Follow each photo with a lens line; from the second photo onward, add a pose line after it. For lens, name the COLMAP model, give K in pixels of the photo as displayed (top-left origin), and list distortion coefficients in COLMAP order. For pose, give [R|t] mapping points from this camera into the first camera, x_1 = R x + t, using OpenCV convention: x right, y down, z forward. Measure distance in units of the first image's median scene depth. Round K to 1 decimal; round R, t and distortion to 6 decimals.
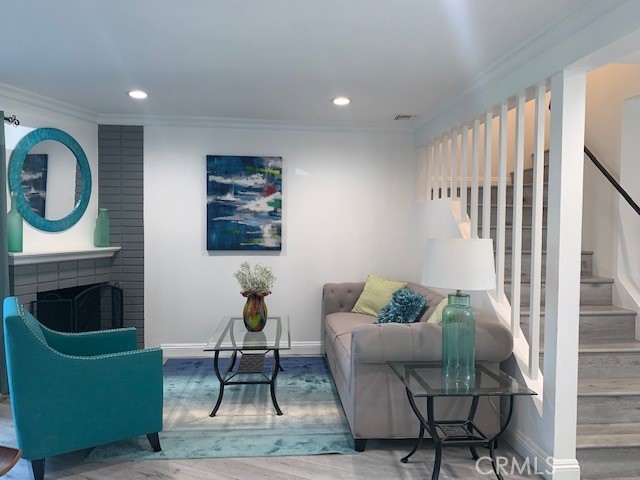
lens RADIAL K [[494.8, 0, 323.2], [0, 494.8, 235.3], [0, 0, 1]] dist [0.075272, -0.106933]
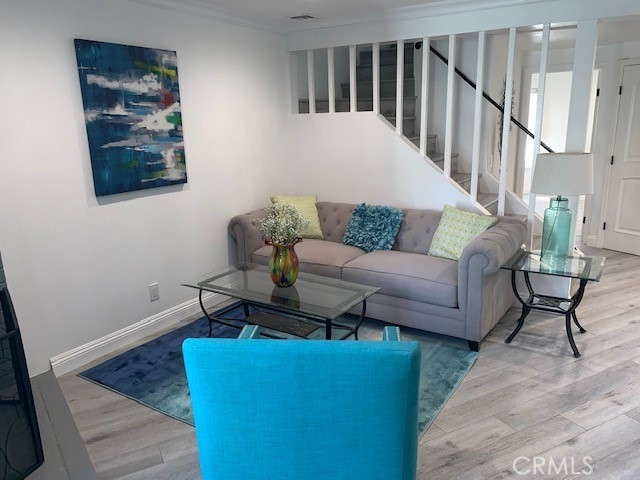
lens RADIAL K [[494.8, 0, 323.2], [0, 494.8, 235.3], [0, 0, 1]] dist [0.075272, -0.106933]
pose [[0.604856, -0.207897, 0.768719, -0.564602], [0.042361, 0.972354, 0.229638, -0.057471], [-0.795208, -0.106334, 0.596940, 0.382993]]
